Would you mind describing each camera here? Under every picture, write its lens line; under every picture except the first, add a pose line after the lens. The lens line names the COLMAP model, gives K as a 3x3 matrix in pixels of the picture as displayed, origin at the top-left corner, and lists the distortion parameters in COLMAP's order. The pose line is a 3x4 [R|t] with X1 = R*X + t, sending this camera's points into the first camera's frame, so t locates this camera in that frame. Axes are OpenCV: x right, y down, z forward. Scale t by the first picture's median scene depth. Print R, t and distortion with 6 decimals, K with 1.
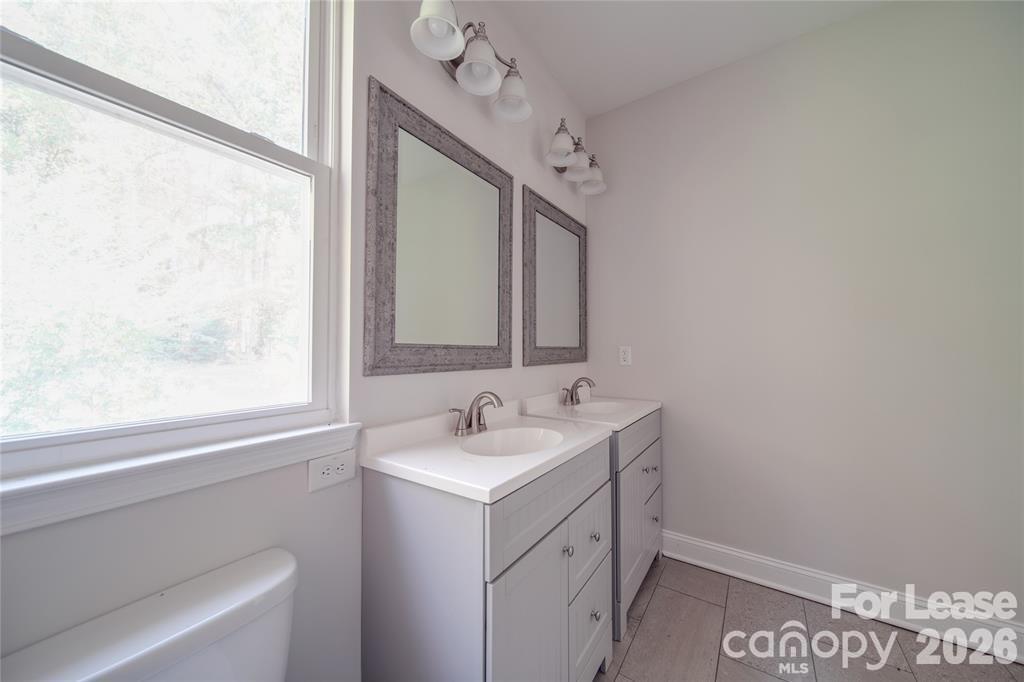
lens RADIAL K [[361.2, 0, 517.0], [0, 361.2, 339.8], [0, 0, 1]] dist [0.000622, -0.001183]
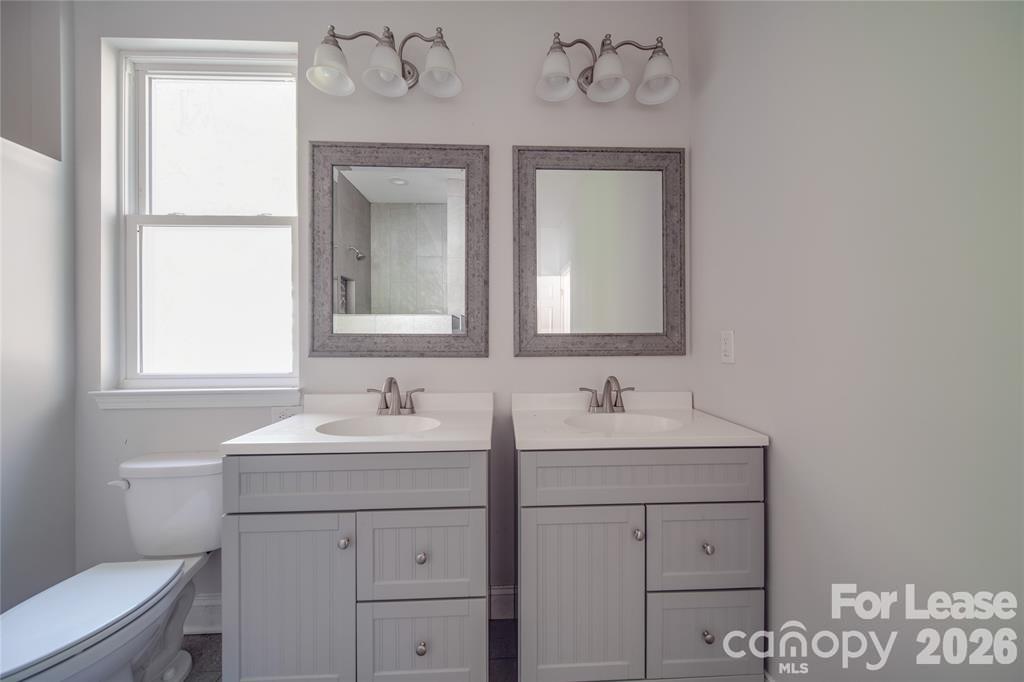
lens RADIAL K [[361.2, 0, 517.0], [0, 361.2, 339.8], [0, 0, 1]] dist [0.000622, -0.001183]
pose [[0.596363, 0.003252, -0.802709, 0.875472], [0.026025, 0.999388, 0.023384, 0.015097], [0.802293, -0.034836, 0.595913, 0.582332]]
